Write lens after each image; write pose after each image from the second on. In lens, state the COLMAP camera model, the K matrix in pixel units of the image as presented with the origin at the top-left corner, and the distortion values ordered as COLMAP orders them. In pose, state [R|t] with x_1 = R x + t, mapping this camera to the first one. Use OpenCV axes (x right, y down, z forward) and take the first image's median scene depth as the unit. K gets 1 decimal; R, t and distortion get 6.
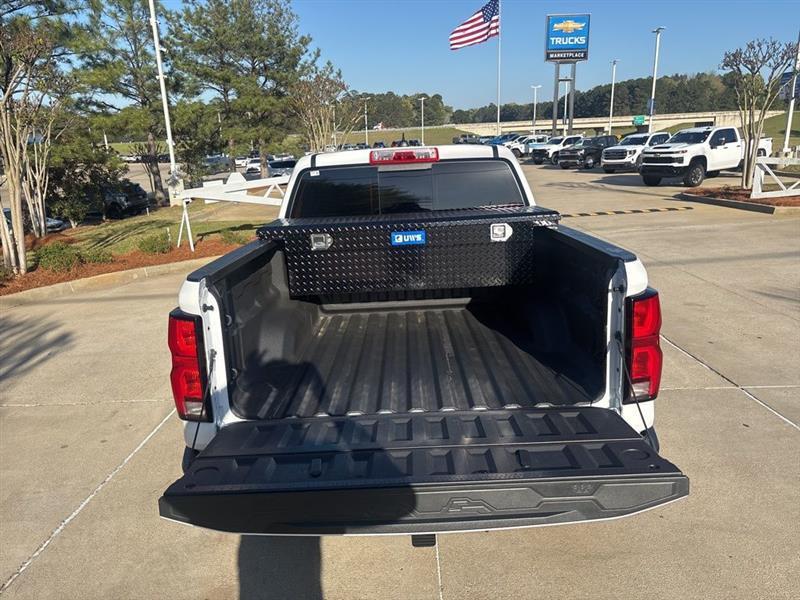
lens RADIAL K [[606.9, 0, 401.6], [0, 606.9, 294.7], [0, 0, 1]] dist [0.045812, -0.051254]
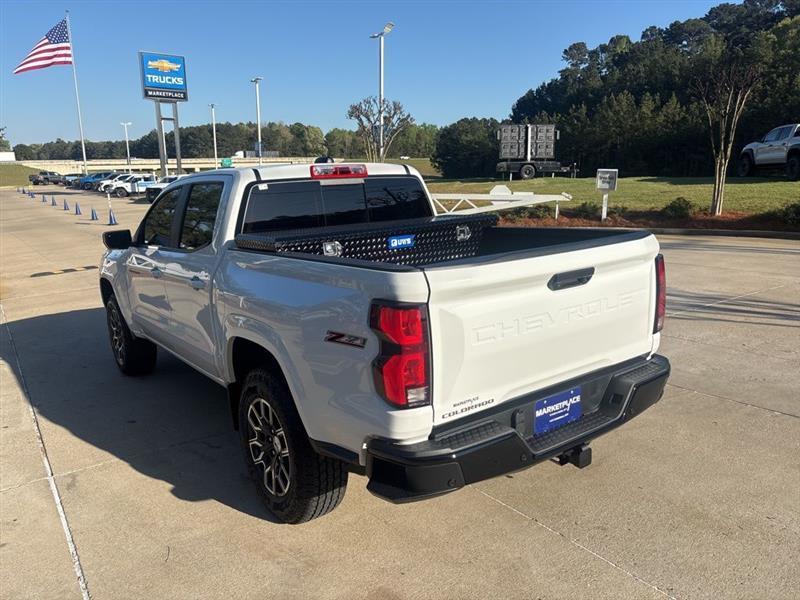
lens RADIAL K [[606.9, 0, 395.9], [0, 606.9, 306.5], [0, 0, 1]] dist [0.045812, -0.051254]
pose [[0.806976, -0.110712, 0.580114, -0.097145], [0.137356, 0.990520, -0.002035, 0.003549], [-0.574390, 0.081324, 0.814532, 0.017762]]
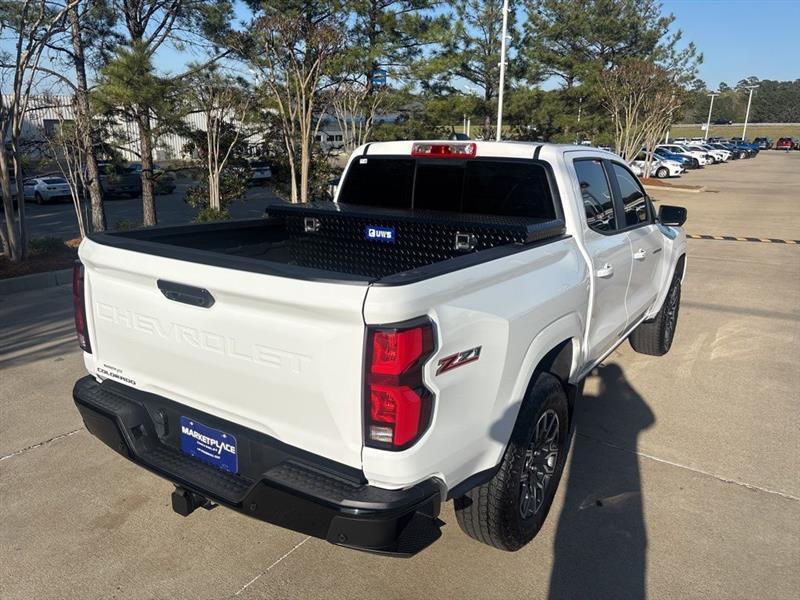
lens RADIAL K [[606.9, 0, 396.0], [0, 606.9, 297.8], [0, 0, 1]] dist [0.045812, -0.051254]
pose [[0.836379, 0.192888, -0.513093, 0.082802], [-0.180034, 0.980779, 0.075238, -0.010588], [0.517743, 0.029447, 0.855029, 0.027527]]
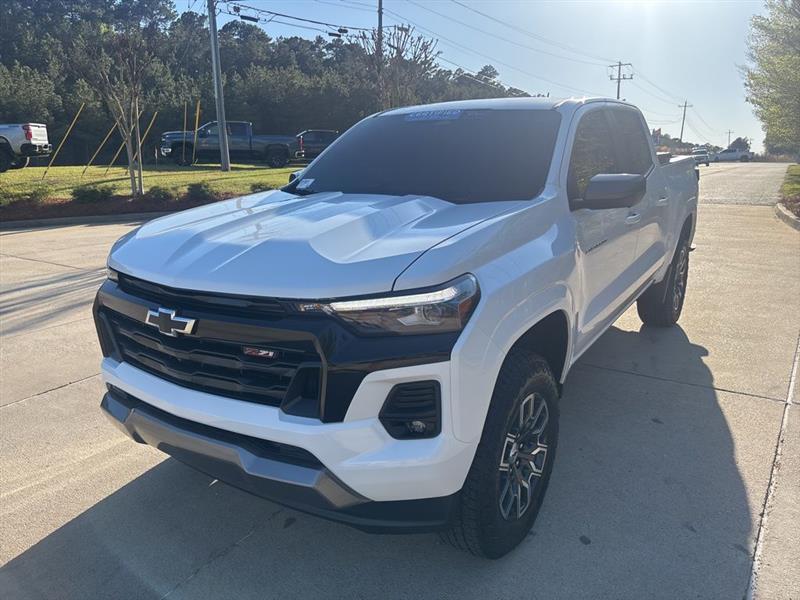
lens RADIAL K [[606.9, 0, 400.0], [0, 606.9, 299.1], [0, 0, 1]] dist [0.045812, -0.051254]
pose [[-0.836751, -0.078538, 0.541922, -0.079795], [0.172267, 0.901657, 0.396660, -0.077612], [-0.519780, 0.425261, -0.740933, 0.403405]]
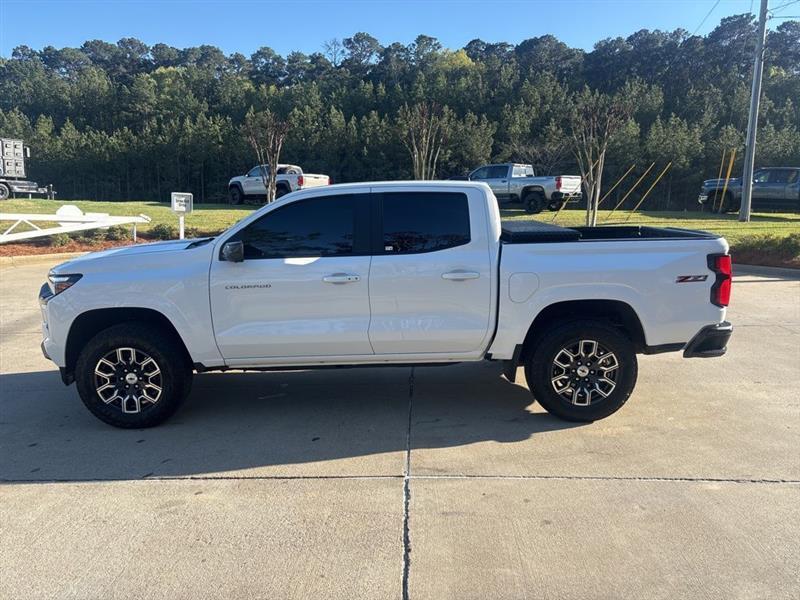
lens RADIAL K [[606.9, 0, 400.3], [0, 606.9, 295.5], [0, 0, 1]] dist [0.045812, -0.051254]
pose [[-0.002298, -0.123574, 0.992333, -0.252295], [0.224949, 0.966838, 0.120920, -0.035023], [-0.974368, 0.223502, 0.025577, 0.211805]]
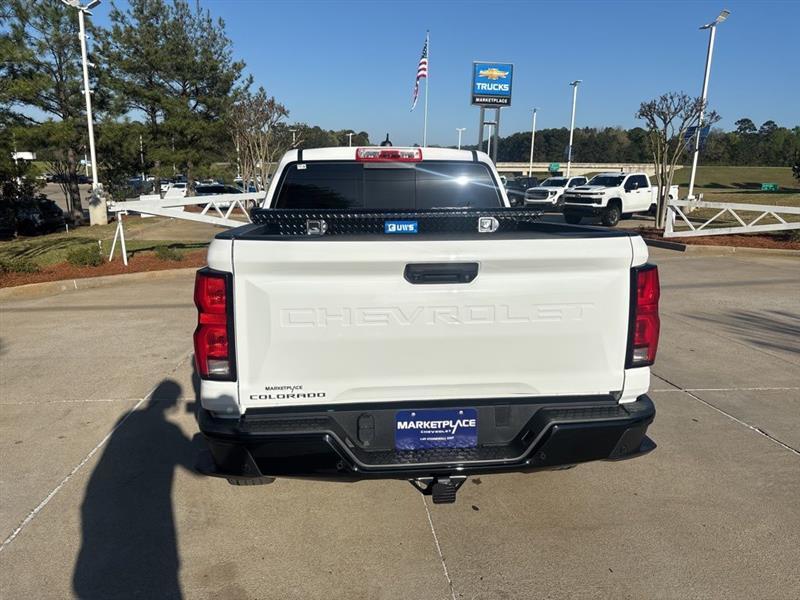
lens RADIAL K [[606.9, 0, 395.8], [0, 606.9, 296.8], [0, 0, 1]] dist [0.045812, -0.051254]
pose [[0.992558, 0.027149, 0.118705, -0.017660], [-0.020762, 0.998286, -0.054712, 0.012245], [-0.119987, 0.051841, 0.991421, -0.003006]]
